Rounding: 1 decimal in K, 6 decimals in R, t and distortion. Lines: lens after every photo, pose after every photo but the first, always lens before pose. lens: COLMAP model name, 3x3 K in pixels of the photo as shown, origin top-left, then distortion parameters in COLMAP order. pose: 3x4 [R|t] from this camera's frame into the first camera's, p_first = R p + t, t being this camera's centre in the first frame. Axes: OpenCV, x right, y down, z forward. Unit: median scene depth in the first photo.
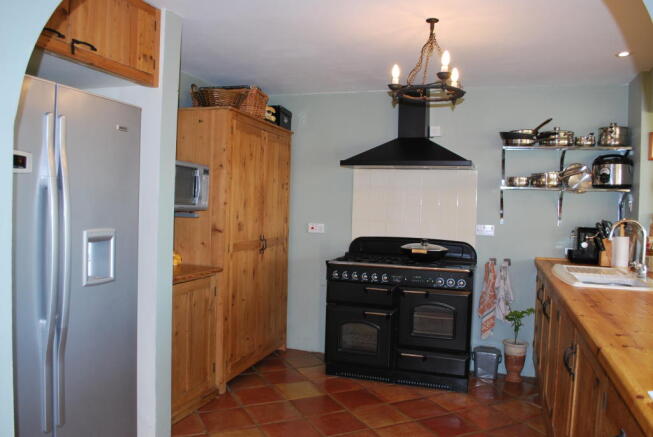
lens RADIAL K [[525.2, 0, 326.5], [0, 525.2, 218.5], [0, 0, 1]] dist [-0.049111, 0.002269]
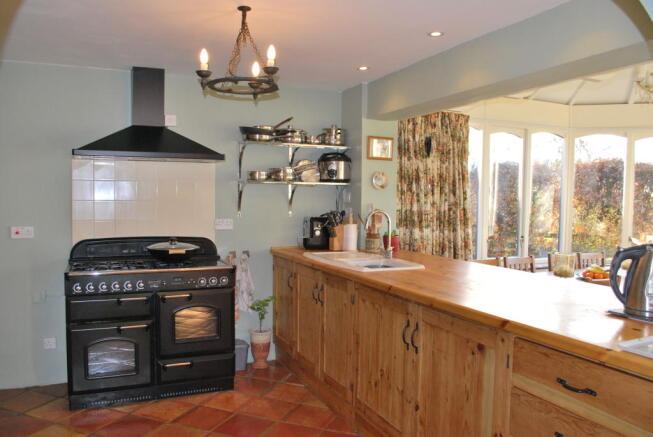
lens RADIAL K [[525.2, 0, 326.5], [0, 525.2, 218.5], [0, 0, 1]] dist [-0.049111, 0.002269]
pose [[0.749523, -0.048653, 0.660188, -0.229372], [0.031007, 0.998781, 0.038403, -0.022618], [-0.661252, -0.008314, 0.750118, 0.134352]]
